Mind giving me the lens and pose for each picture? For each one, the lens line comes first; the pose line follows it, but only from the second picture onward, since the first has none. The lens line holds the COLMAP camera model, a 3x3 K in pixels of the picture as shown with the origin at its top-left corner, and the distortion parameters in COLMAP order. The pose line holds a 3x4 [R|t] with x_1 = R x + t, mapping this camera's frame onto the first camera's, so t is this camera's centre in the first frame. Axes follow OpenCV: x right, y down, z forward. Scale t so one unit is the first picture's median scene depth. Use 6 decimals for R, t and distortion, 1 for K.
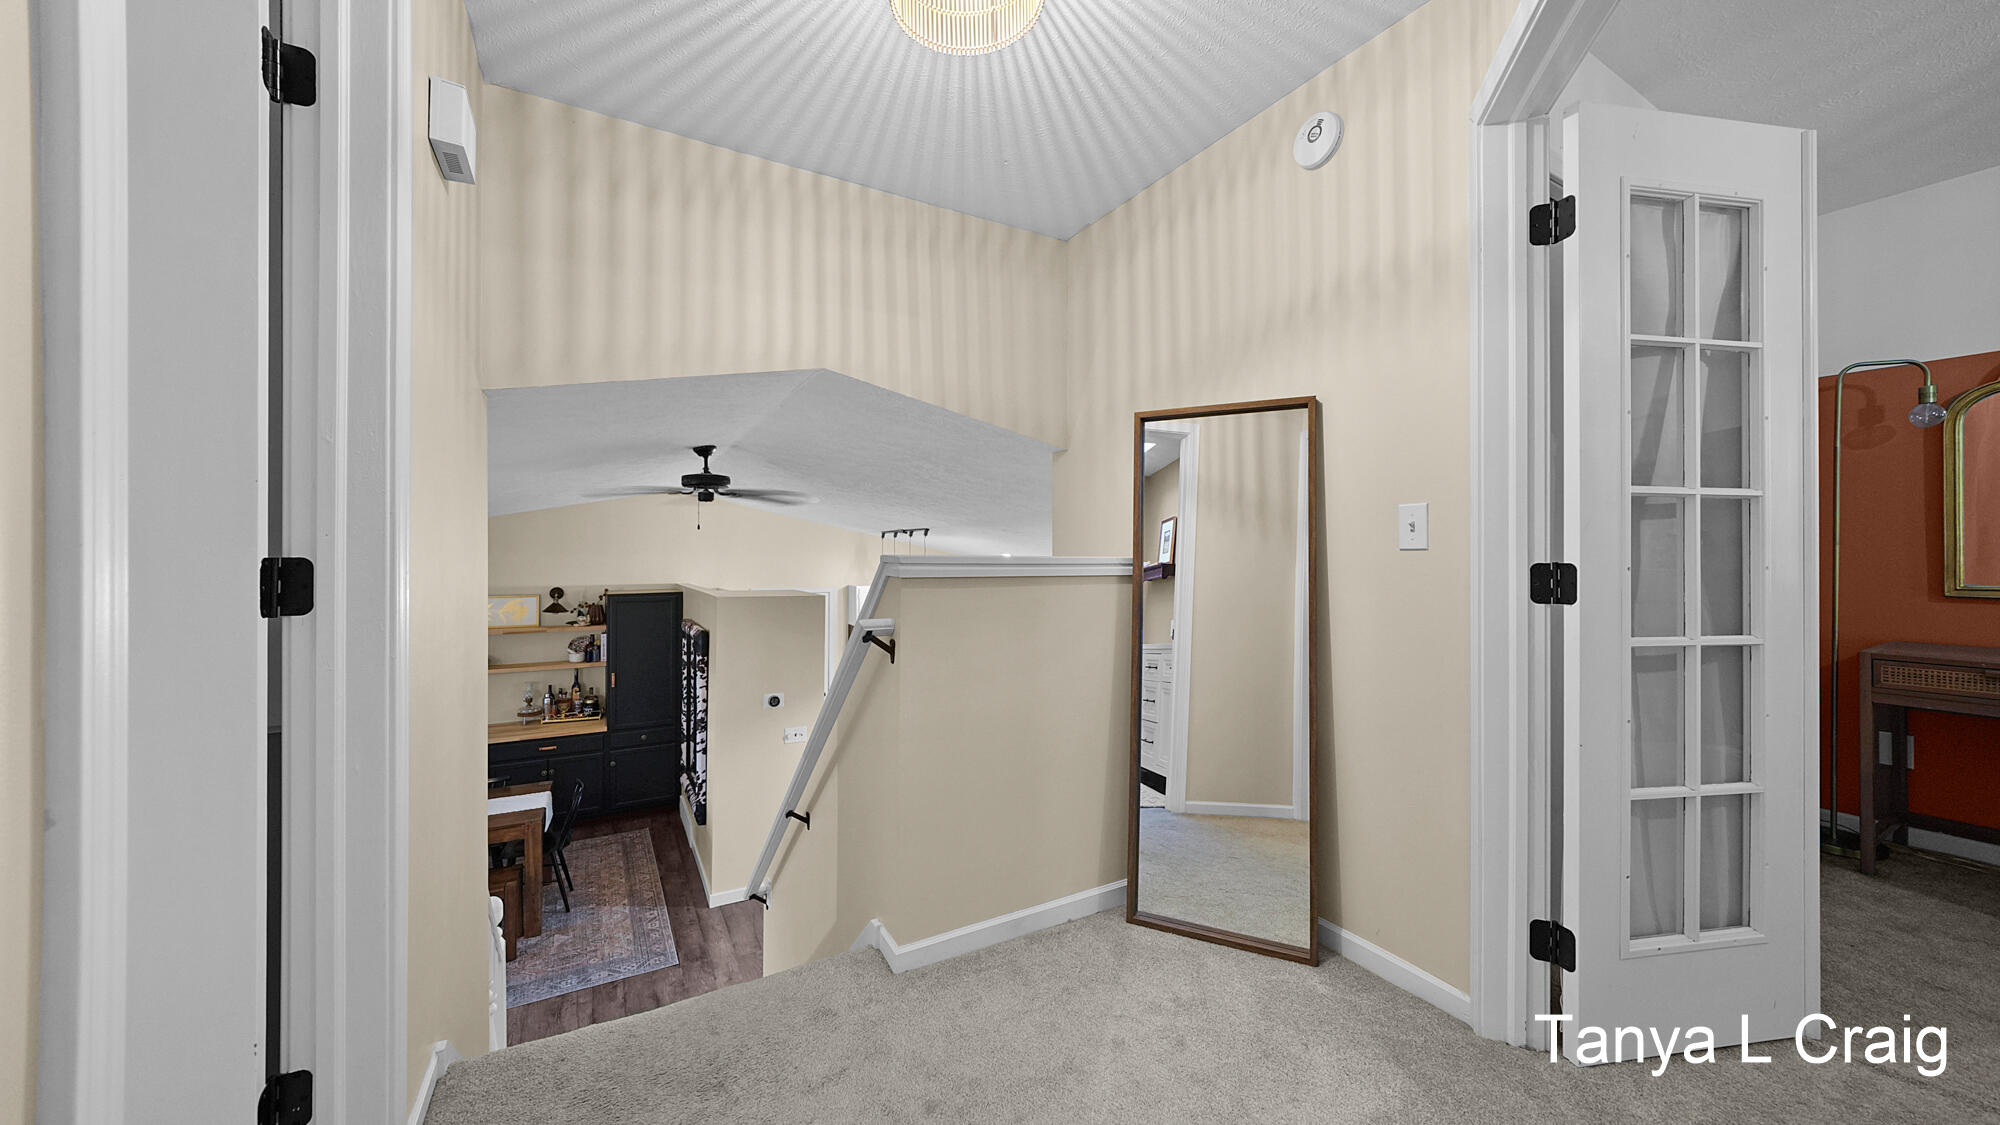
lens RADIAL K [[688.9, 0, 991.4], [0, 688.9, 548.6], [0, 0, 1]] dist [0.000441, 0.000099]
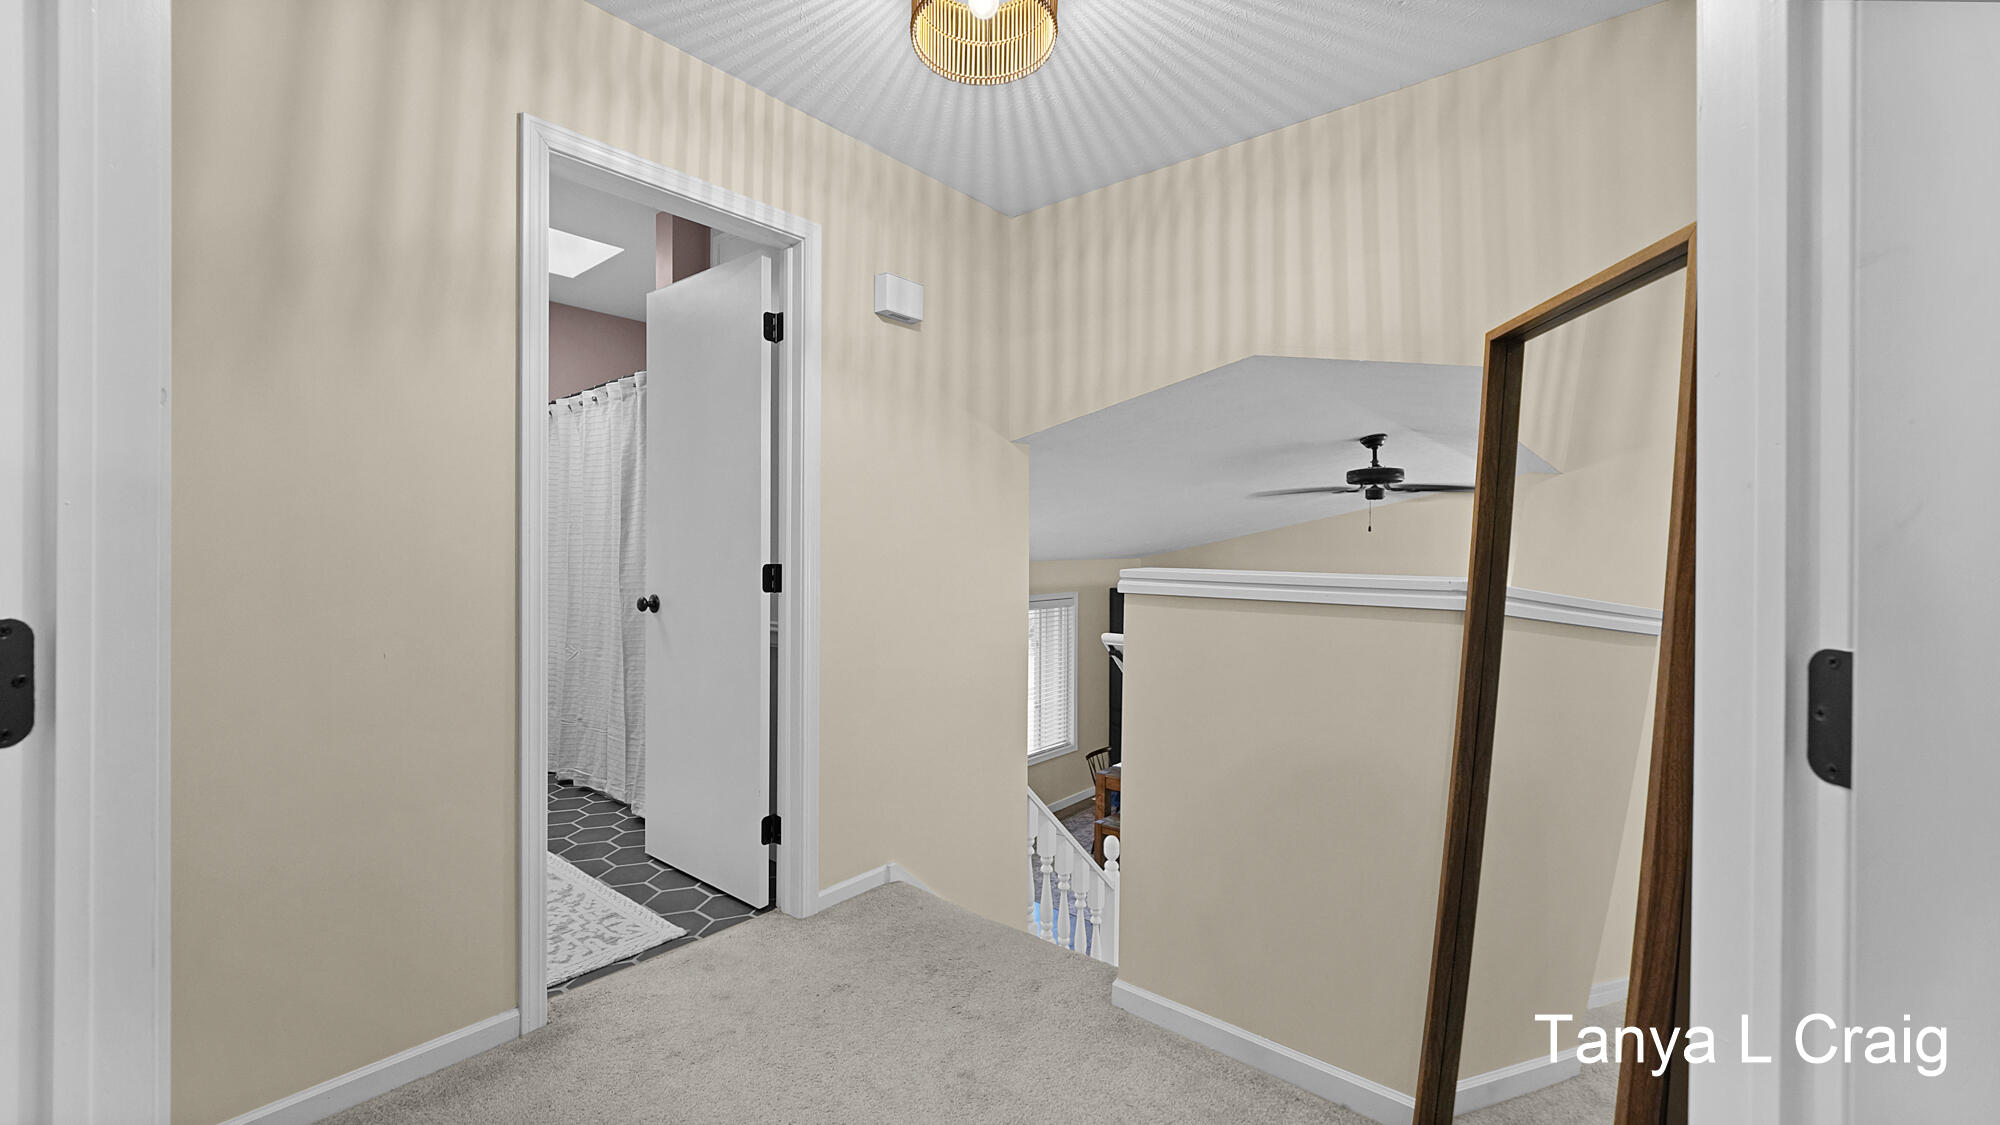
lens RADIAL K [[804.9, 0, 1000.2], [0, 804.9, 547.4], [0, 0, 1]] dist [0.000227, -0.000020]
pose [[0.353370, 0.002469, -0.935480, 0.570867], [0.001085, 0.999995, 0.003049, -0.016947], [0.935483, -0.002092, 0.353366, 0.304269]]
